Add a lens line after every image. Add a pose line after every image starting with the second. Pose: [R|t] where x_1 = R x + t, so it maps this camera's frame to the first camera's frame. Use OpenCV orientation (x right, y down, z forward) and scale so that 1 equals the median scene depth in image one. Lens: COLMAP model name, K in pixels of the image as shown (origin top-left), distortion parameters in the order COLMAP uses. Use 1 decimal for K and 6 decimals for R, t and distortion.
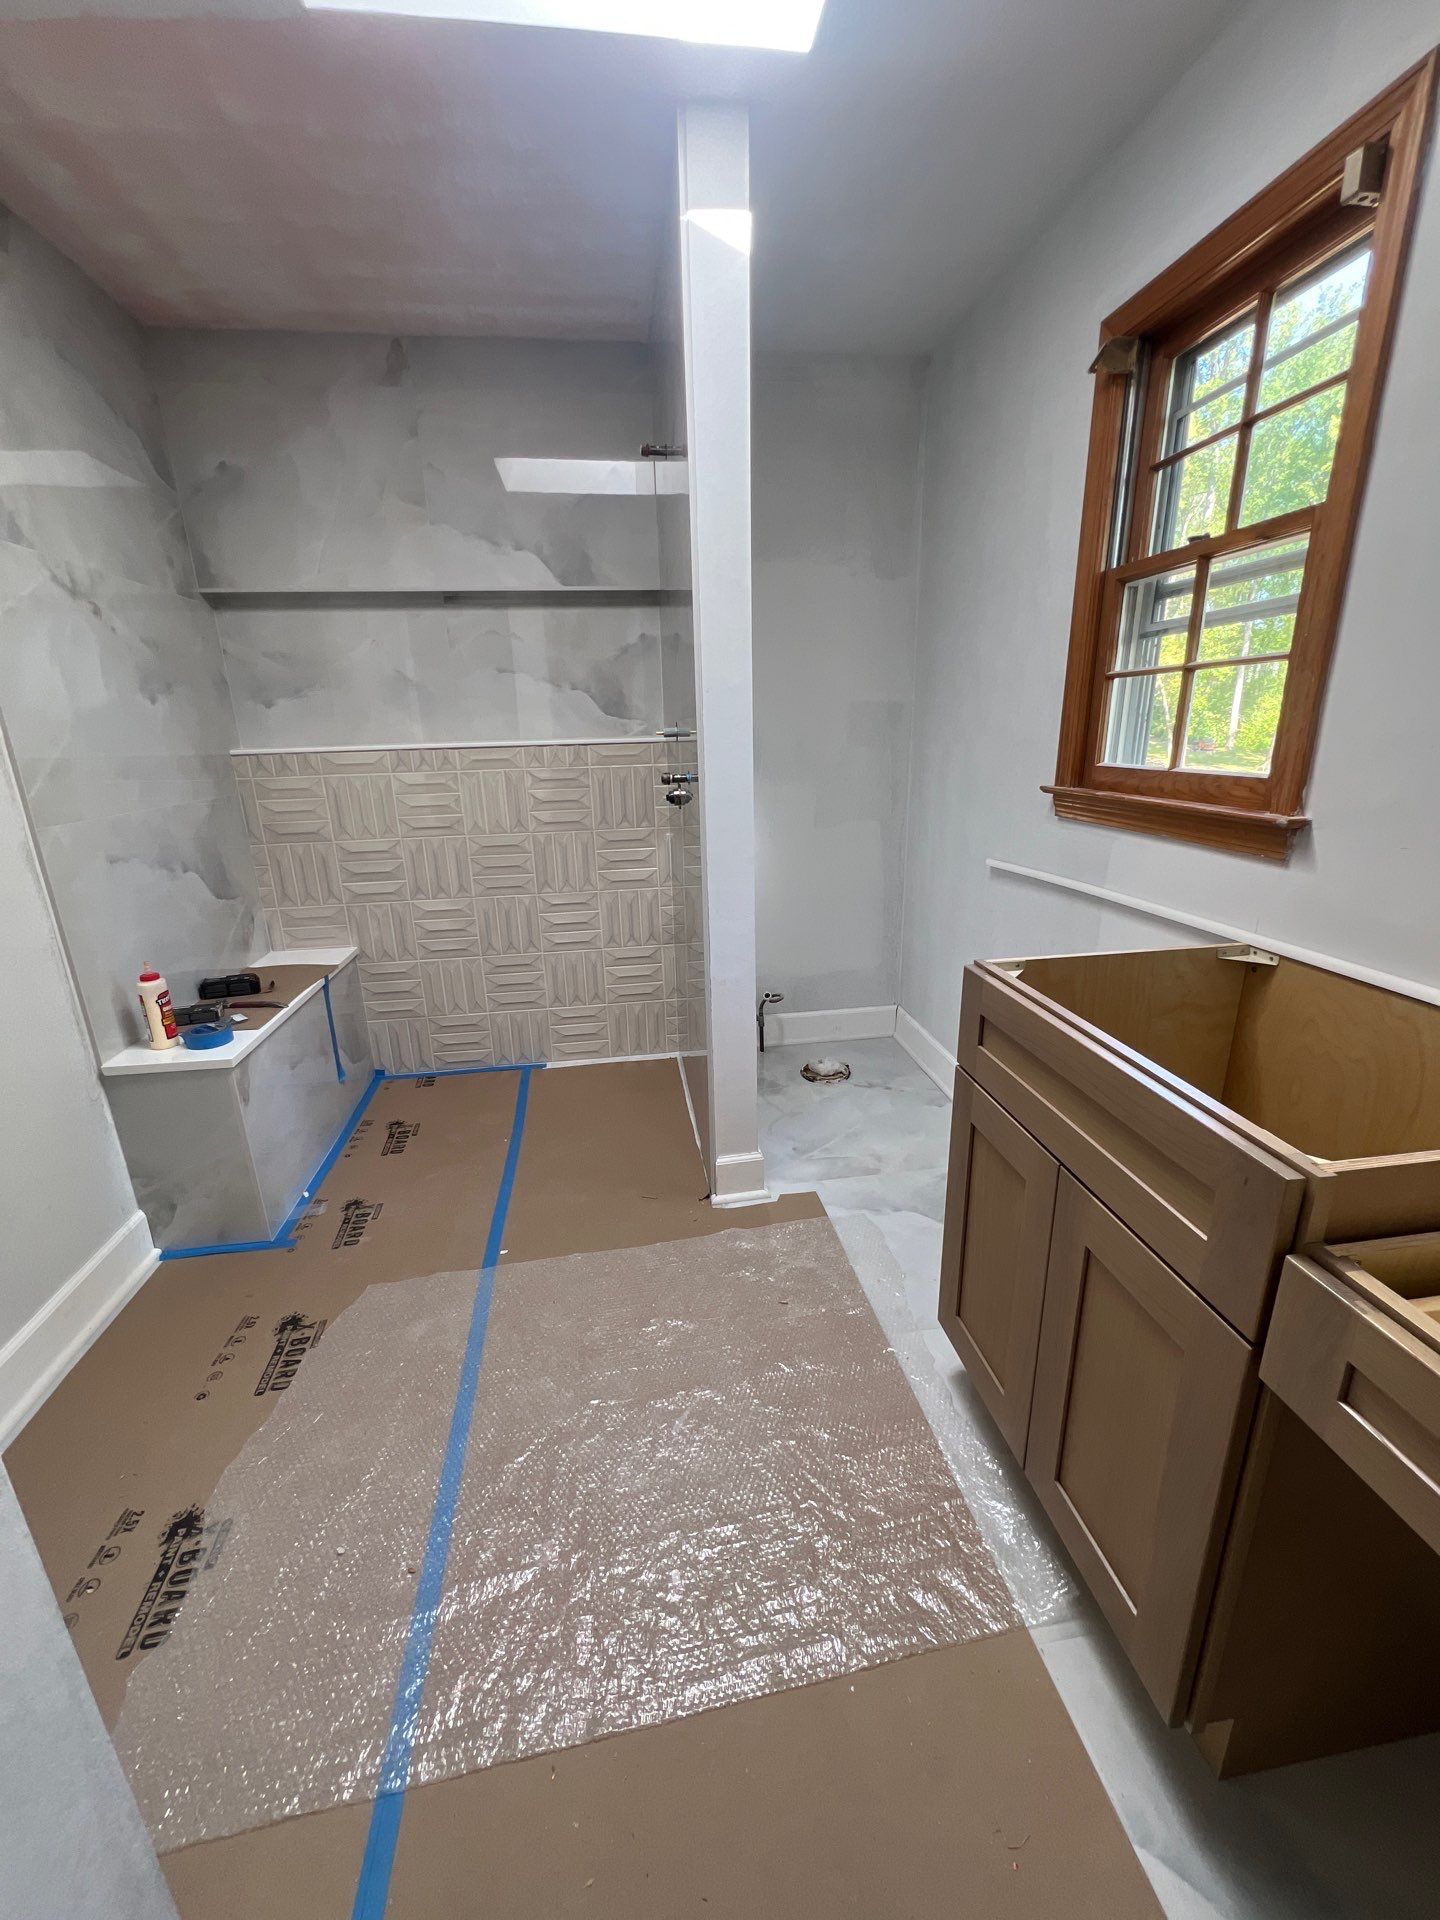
lens RADIAL K [[769.3, 0, 713.8], [0, 769.3, 947.0], [0, 0, 1]] dist [0.000220, 0.000099]
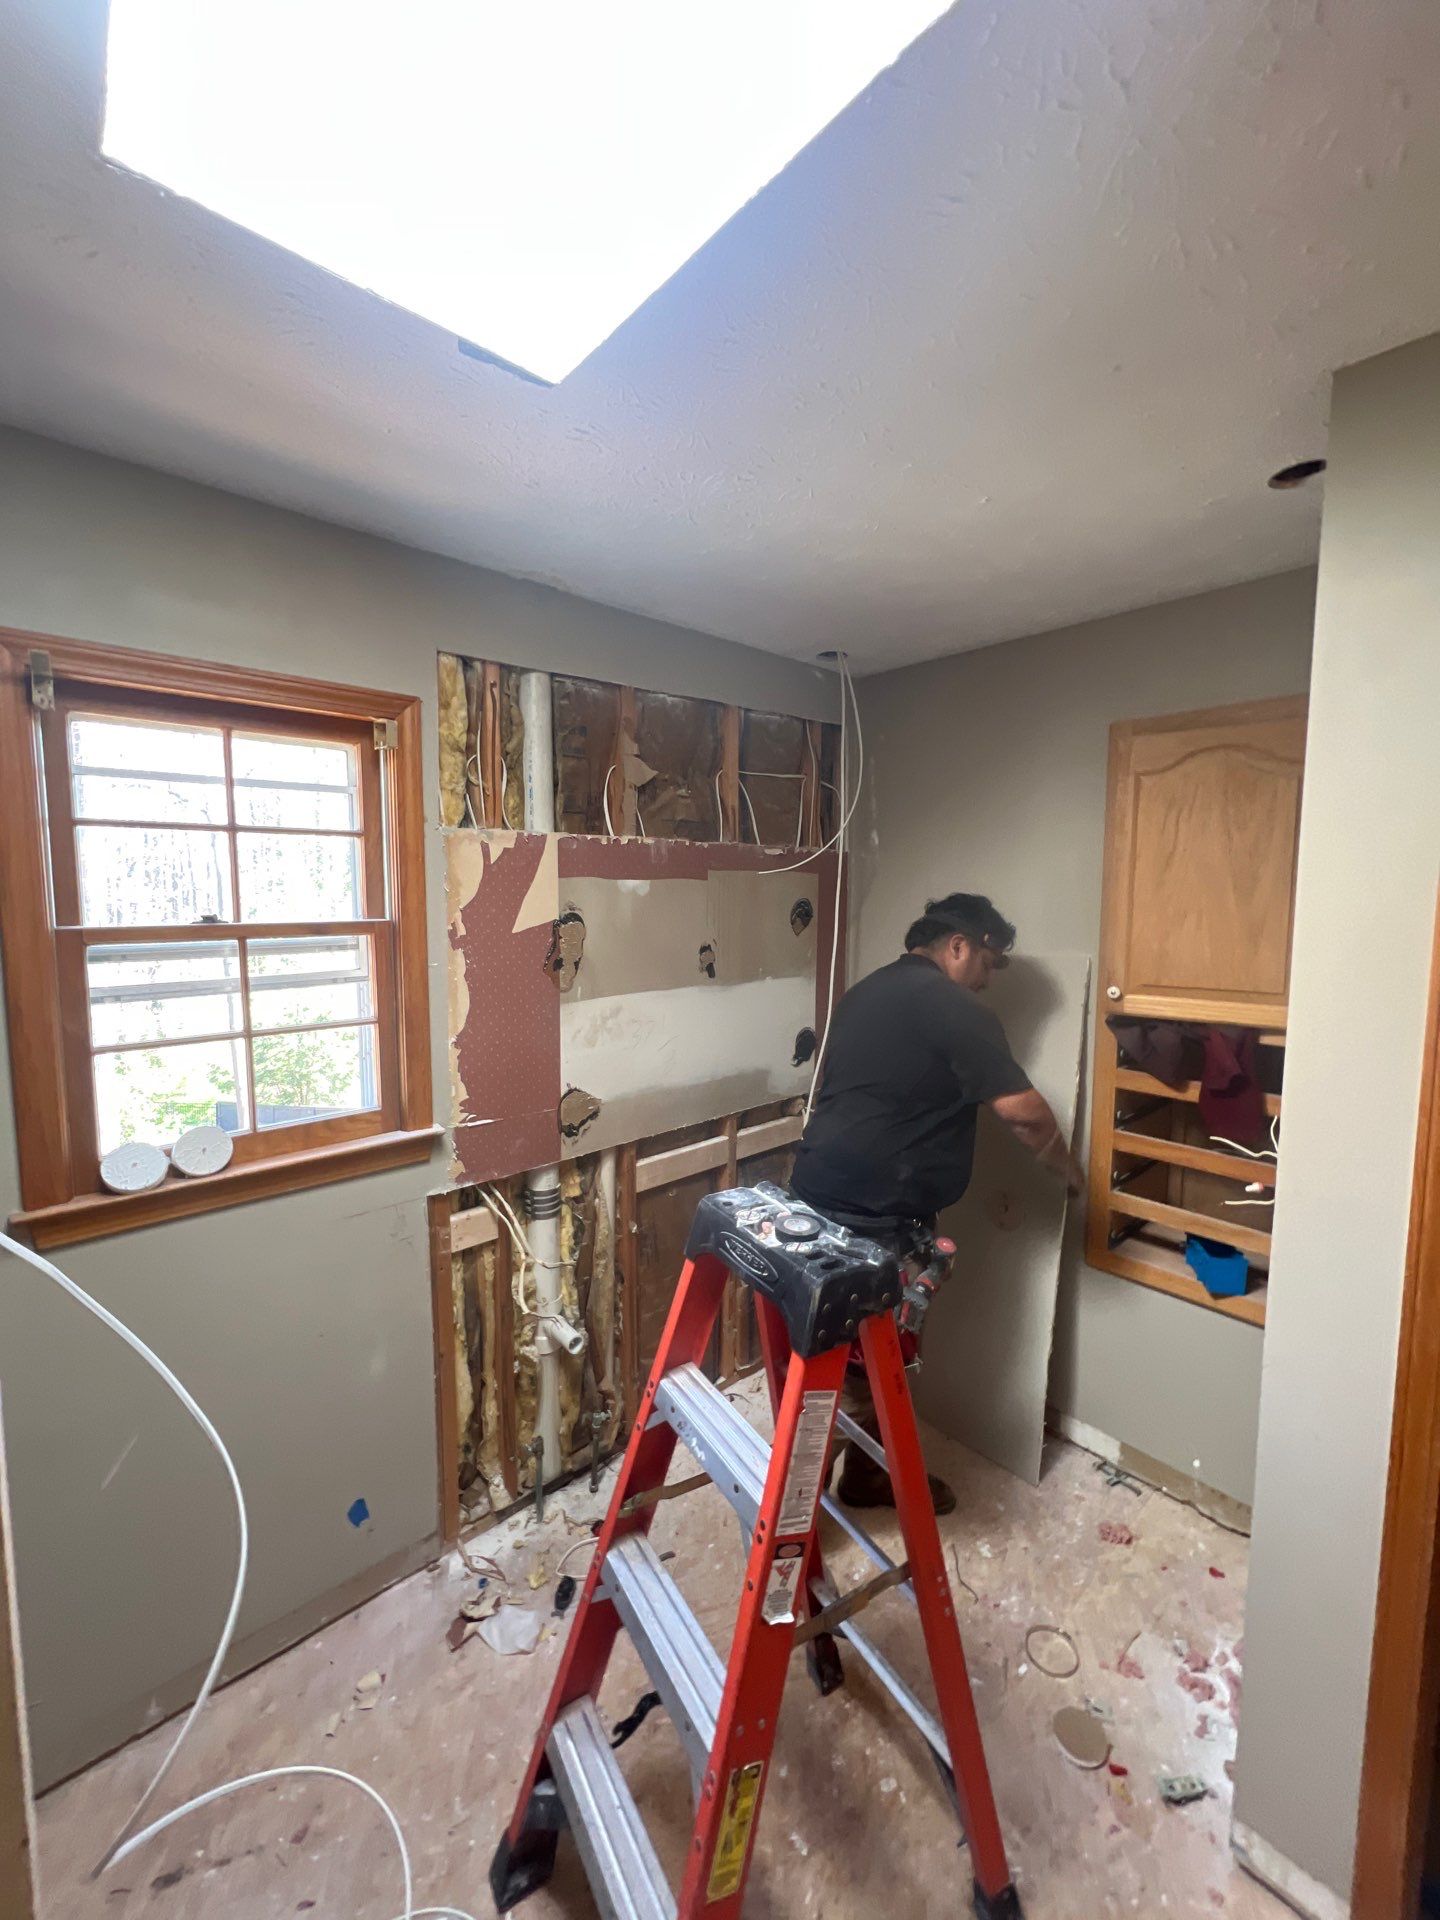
lens RADIAL K [[769.3, 0, 710.3], [0, 769.3, 961.8], [0, 0, 1]] dist [0.000220, 0.000099]
pose [[-0.560326, -0.049691, 0.826780, -0.593966], [0.259224, 0.937532, 0.232029, -0.550802], [-0.786662, 0.344333, -0.512442, 1.044406]]
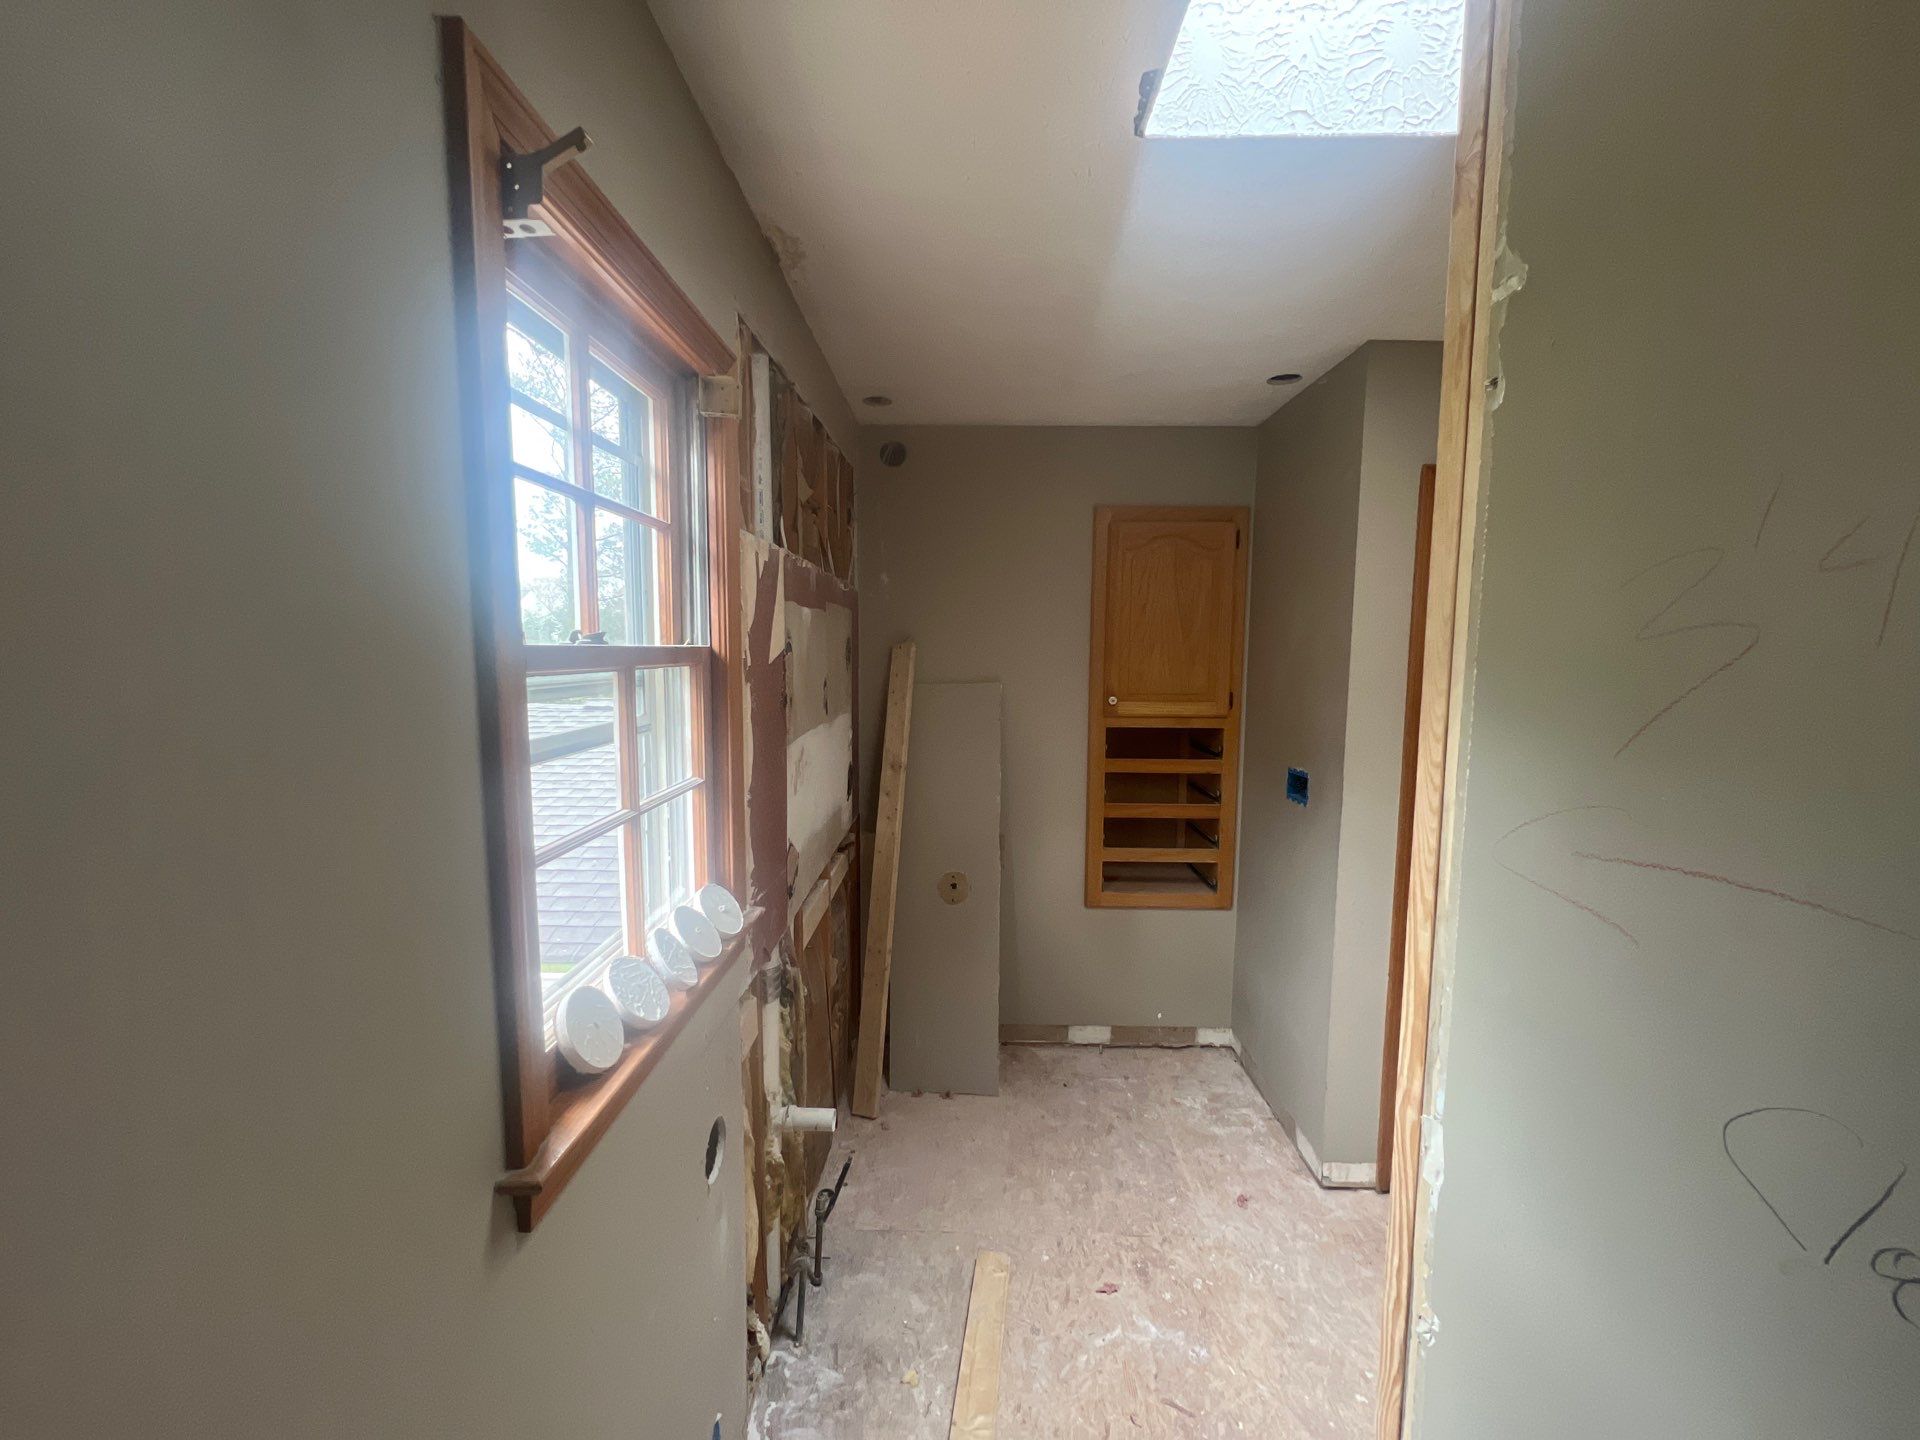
lens RADIAL K [[769.3, 0, 959.7], [0, 769.3, 721.8], [0, 0, 1]] dist [0.000220, 0.000099]
pose [[-0.988510, 0.007624, 0.150962, 0.234319], [0.065522, 0.921629, 0.382501, -0.705000], [-0.136215, 0.387998, -0.911539, 1.608592]]
